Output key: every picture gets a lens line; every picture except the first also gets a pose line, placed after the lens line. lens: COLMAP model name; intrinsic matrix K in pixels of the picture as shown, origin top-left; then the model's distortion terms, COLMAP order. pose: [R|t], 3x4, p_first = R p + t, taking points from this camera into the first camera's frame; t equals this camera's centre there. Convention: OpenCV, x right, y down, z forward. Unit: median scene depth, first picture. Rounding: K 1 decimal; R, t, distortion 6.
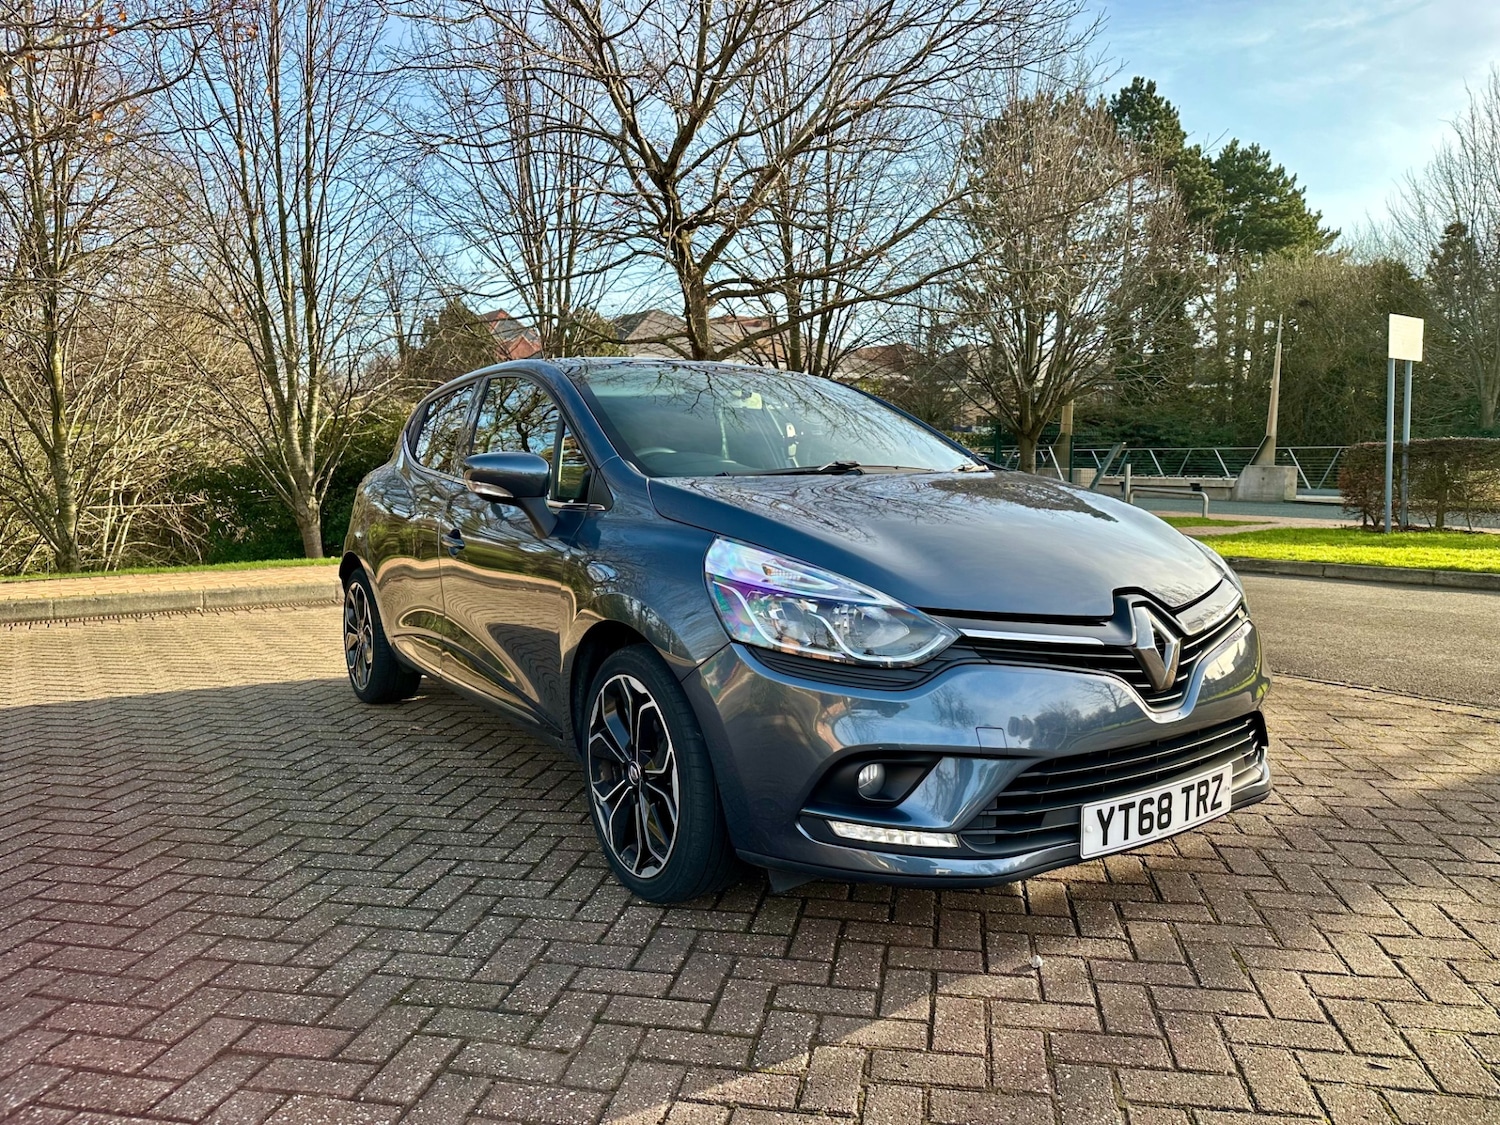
lens RADIAL K [[1049.4, 0, 755.5], [0, 1049.4, 565.3], [0, 0, 1]] dist [0.020641, -0.022200]
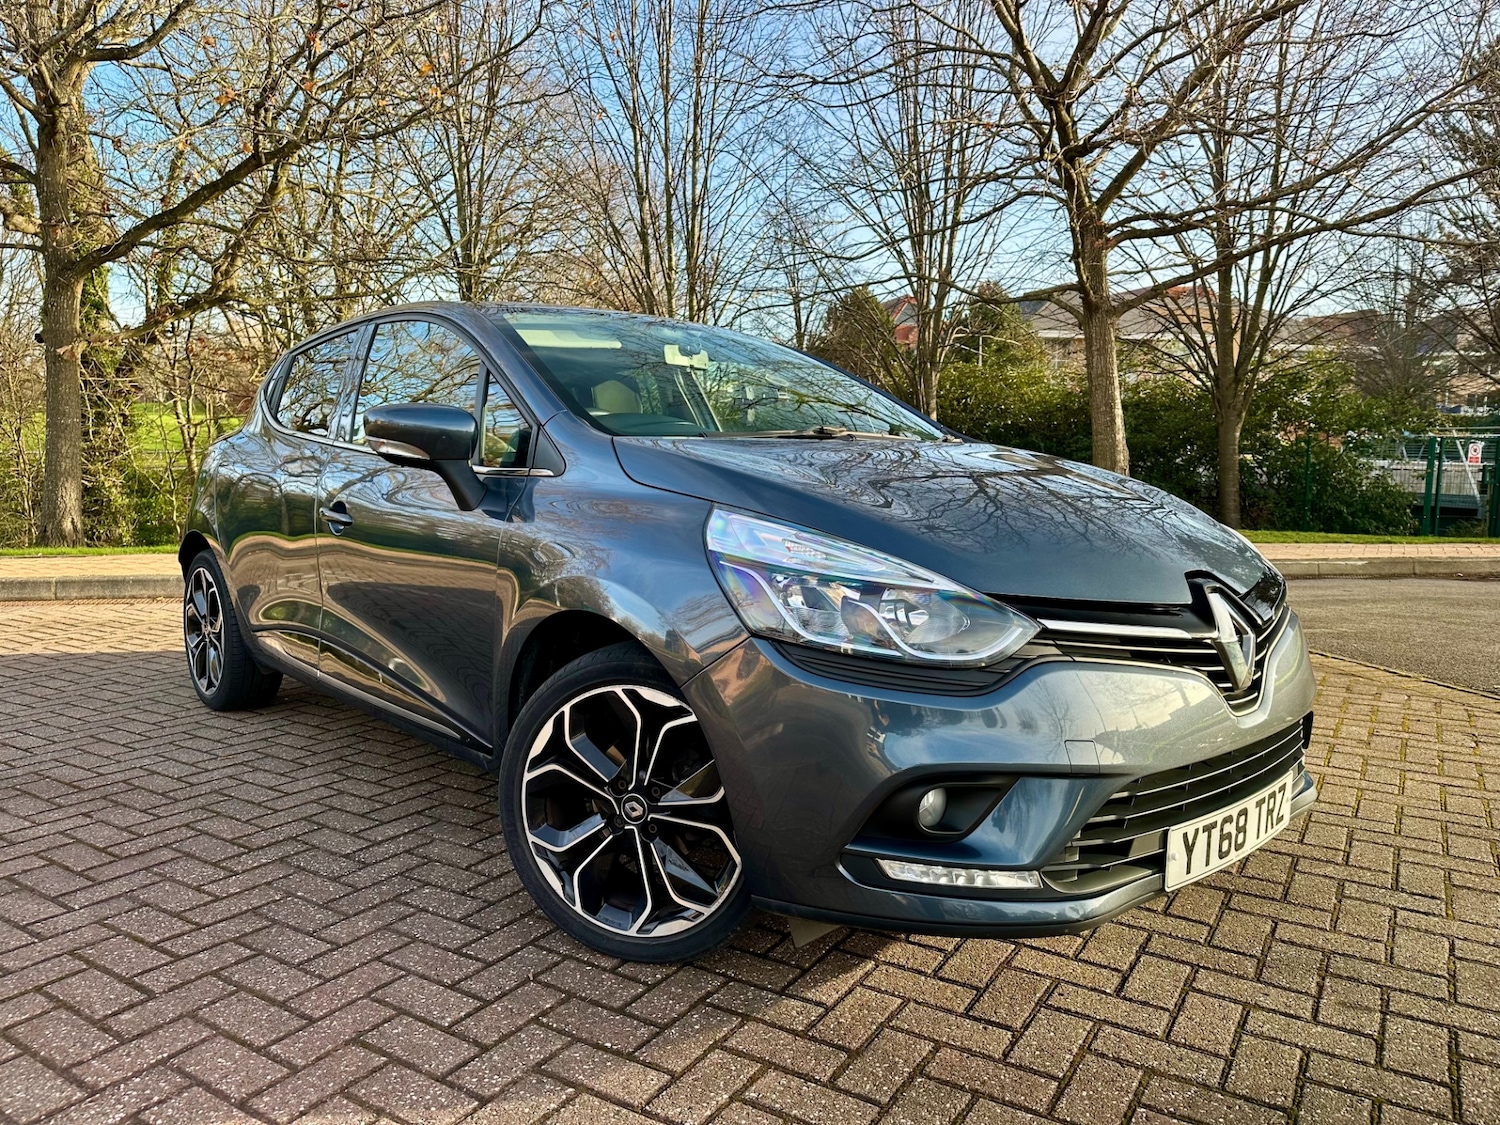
lens RADIAL K [[1030.8, 0, 745.9], [0, 1030.8, 555.0], [0, 0, 1]] dist [0.005894, 0.000273]
pose [[0.921946, 0.044502, -0.384754, 0.016120], [-0.042493, 0.999002, 0.013728, -0.008406], [0.384981, 0.003693, 0.922917, 0.149468]]
